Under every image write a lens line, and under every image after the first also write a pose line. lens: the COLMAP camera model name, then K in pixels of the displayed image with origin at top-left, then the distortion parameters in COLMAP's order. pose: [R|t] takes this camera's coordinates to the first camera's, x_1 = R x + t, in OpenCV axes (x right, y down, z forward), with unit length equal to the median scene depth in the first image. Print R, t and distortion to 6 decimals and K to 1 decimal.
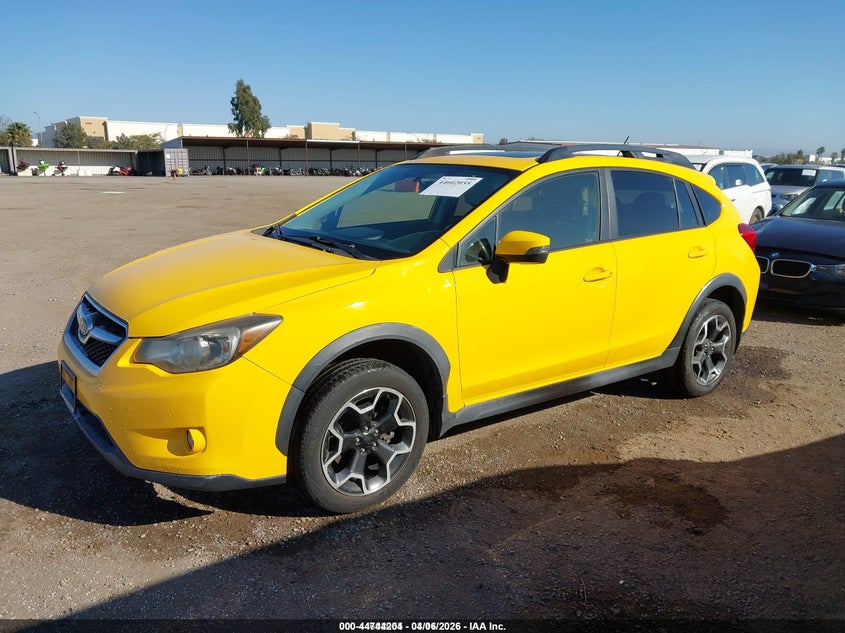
lens RADIAL K [[614.3, 0, 425.9], [0, 614.3, 316.5], [0, 0, 1]] dist [0.047512, -0.056216]
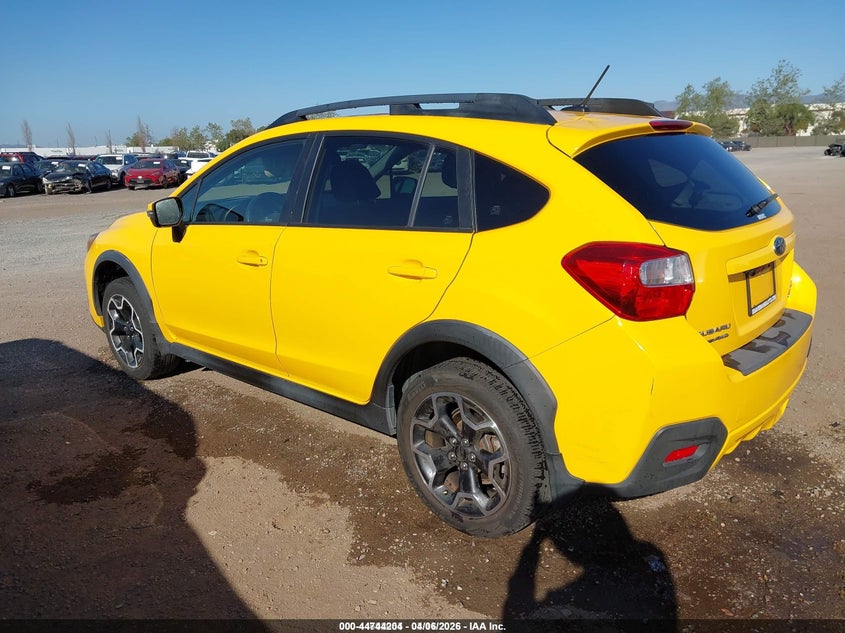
lens RADIAL K [[614.3, 0, 425.9], [0, 614.3, 316.5], [0, 0, 1]] dist [0.047512, -0.056216]
pose [[0.254066, 0.231864, -0.938983, 1.254686], [-0.205051, 0.961683, 0.181987, -0.211087], [0.945201, 0.146302, 0.291875, 1.052672]]
